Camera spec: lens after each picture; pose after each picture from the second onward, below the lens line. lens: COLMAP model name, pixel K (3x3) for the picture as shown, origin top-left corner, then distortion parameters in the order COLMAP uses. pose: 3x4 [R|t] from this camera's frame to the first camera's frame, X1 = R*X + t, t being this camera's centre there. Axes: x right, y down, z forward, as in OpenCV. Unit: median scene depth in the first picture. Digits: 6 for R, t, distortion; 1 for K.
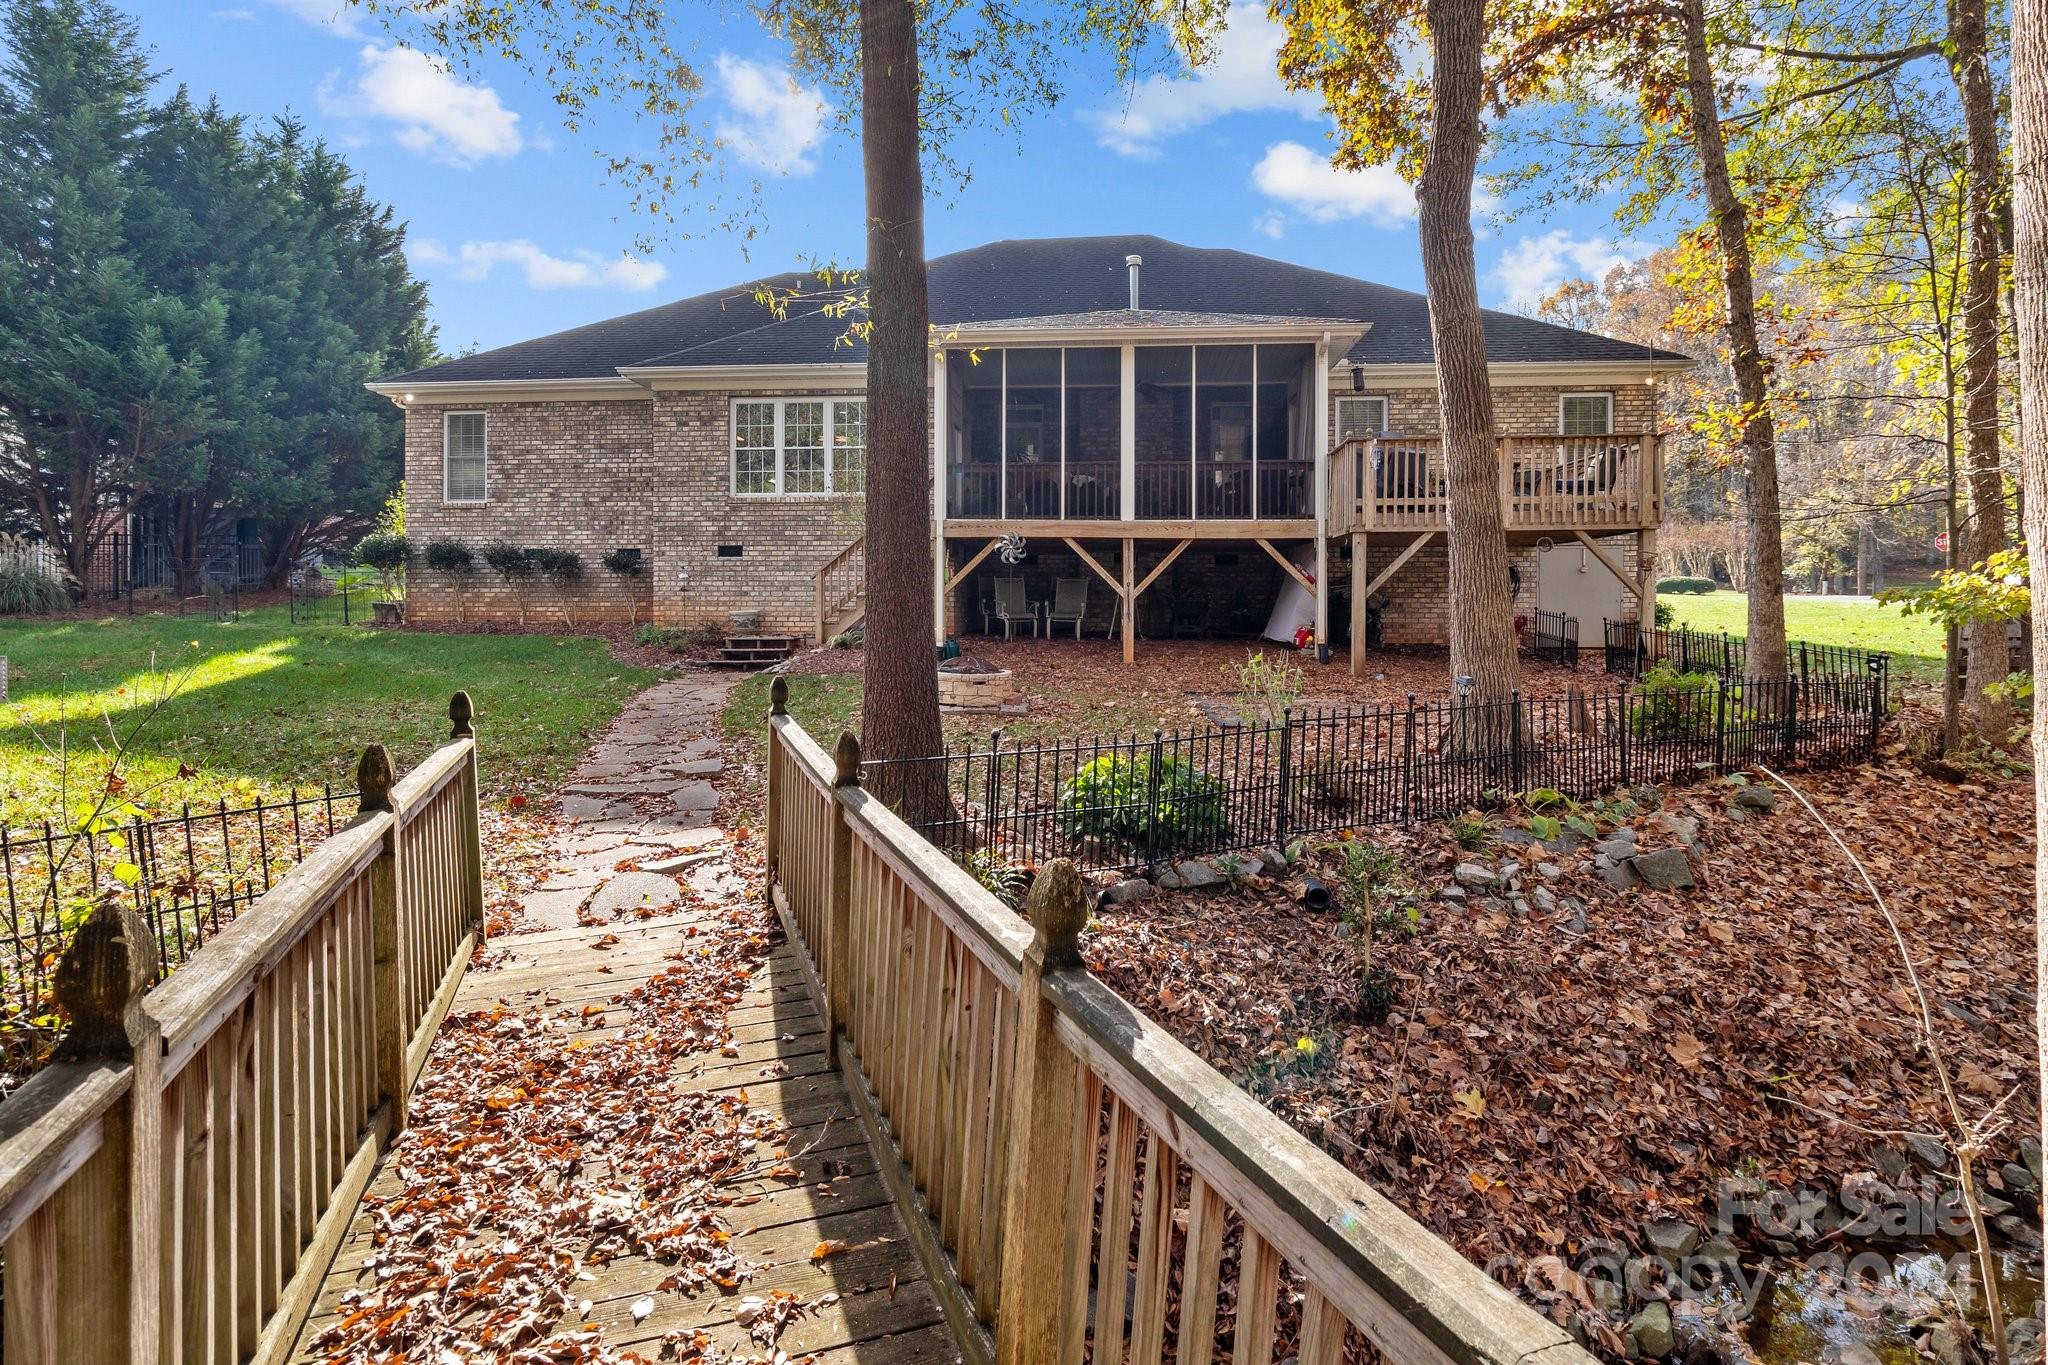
lens RADIAL K [[1004.8, 0, 1028.5], [0, 1004.8, 623.0], [0, 0, 1]] dist [0.002847, -0.001137]
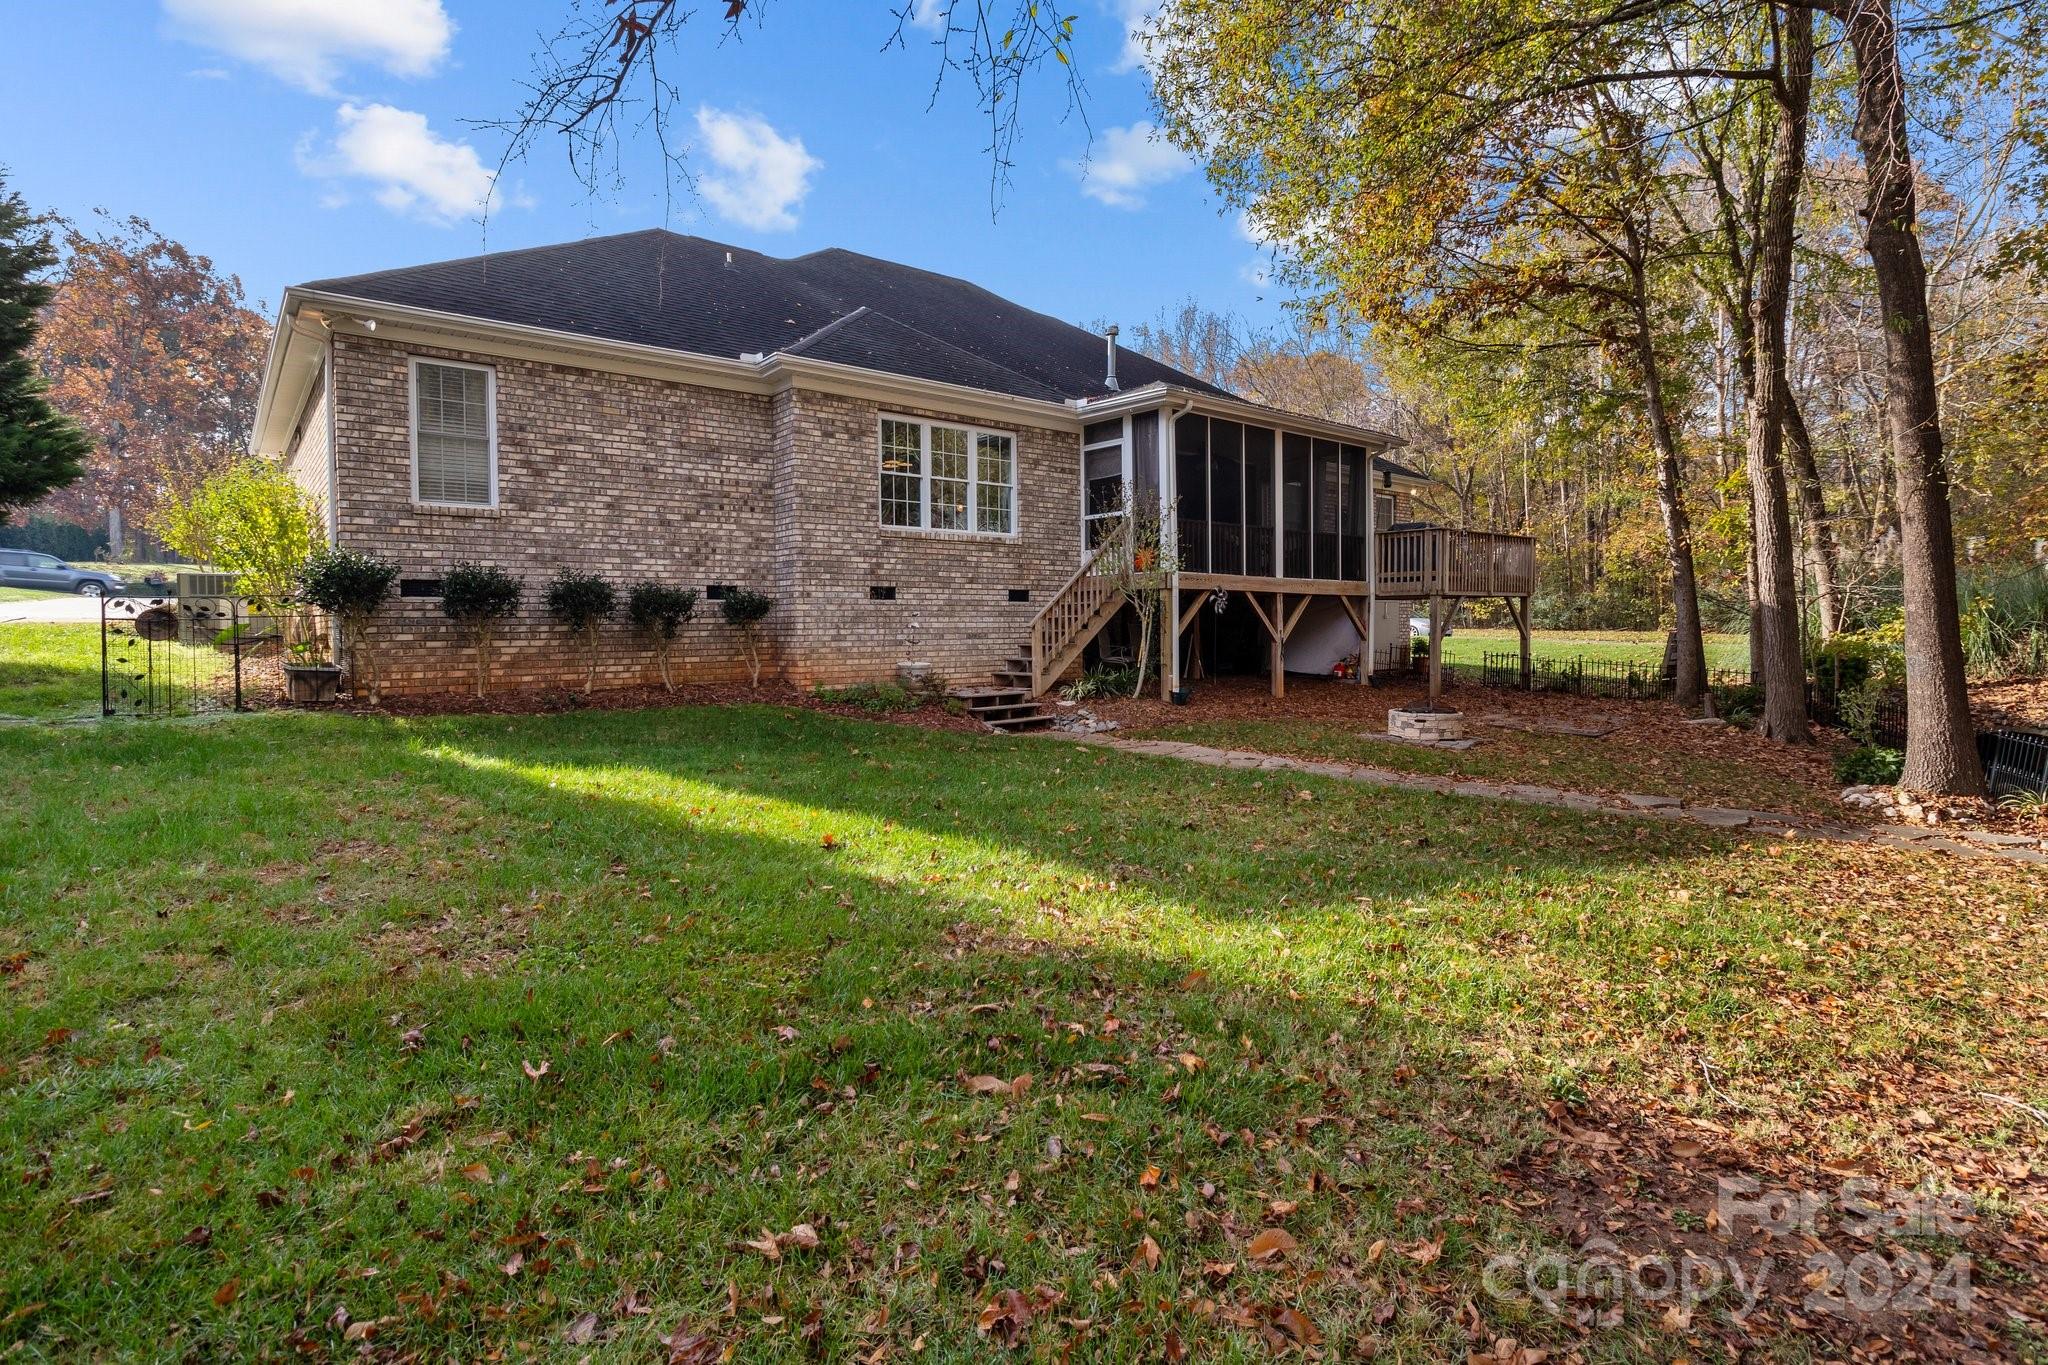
lens RADIAL K [[981.7, 0, 1030.5], [0, 981.7, 646.0], [0, 0, 1]] dist [0.000763, -0.000209]
pose [[0.707061, -0.025022, 0.706709, -0.793503], [0.013185, 0.999667, 0.022203, -0.043664], [-0.707029, -0.006381, 0.707155, 0.326388]]
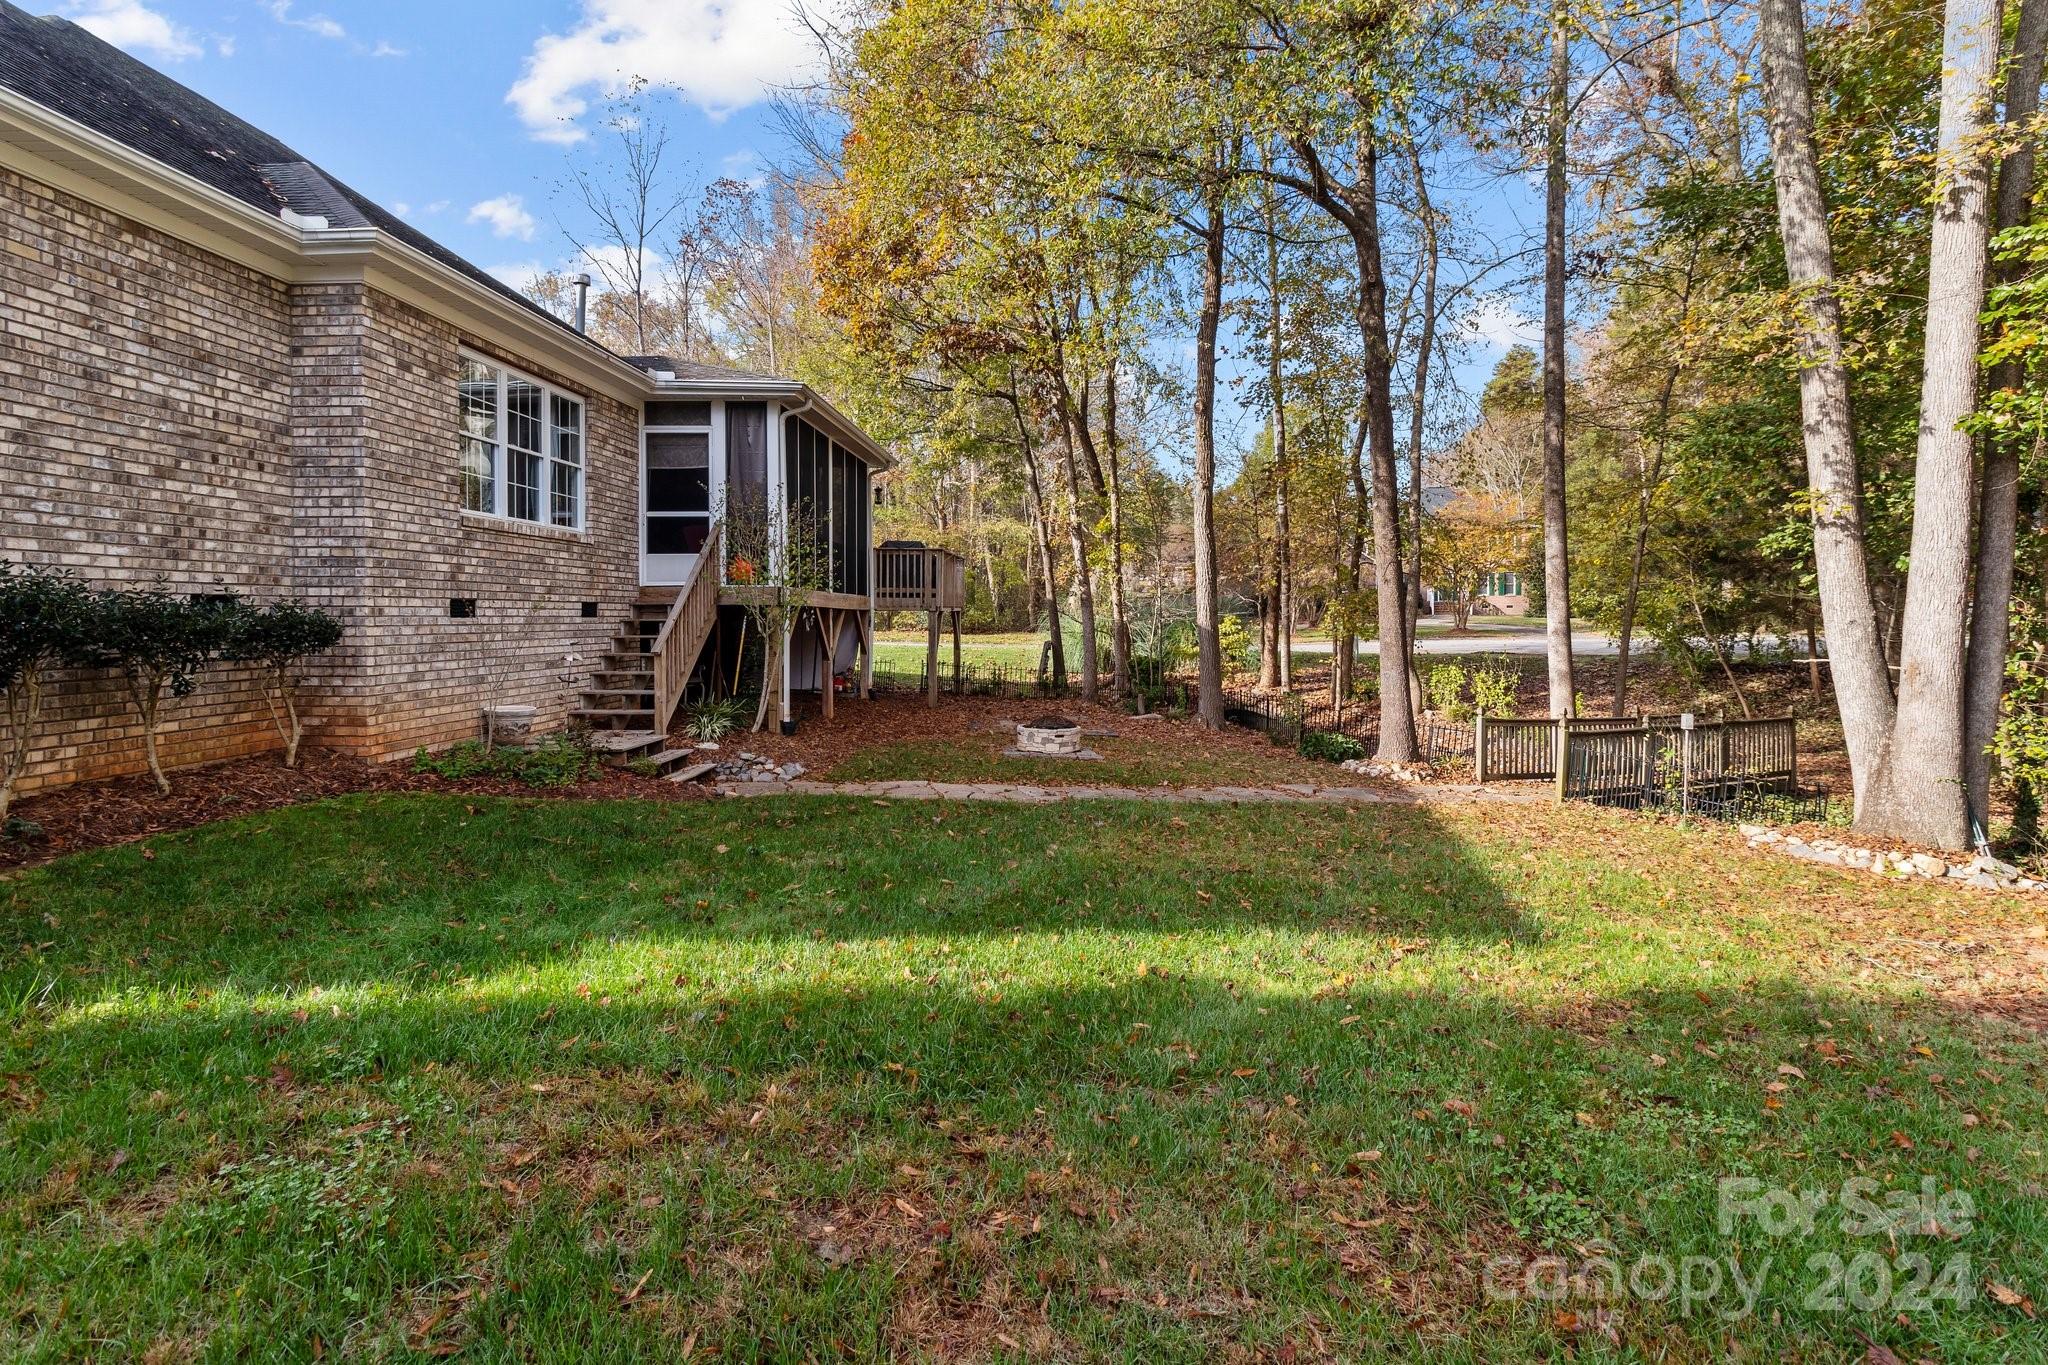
lens RADIAL K [[1004.8, 0, 1028.5], [0, 1004.8, 623.0], [0, 0, 1]] dist [0.002847, -0.001137]
pose [[-0.036887, -0.012727, 0.999238, -0.888165], [-0.000432, 0.999919, 0.012720, -0.070293], [-0.999319, 0.000038, -0.036890, 0.693708]]
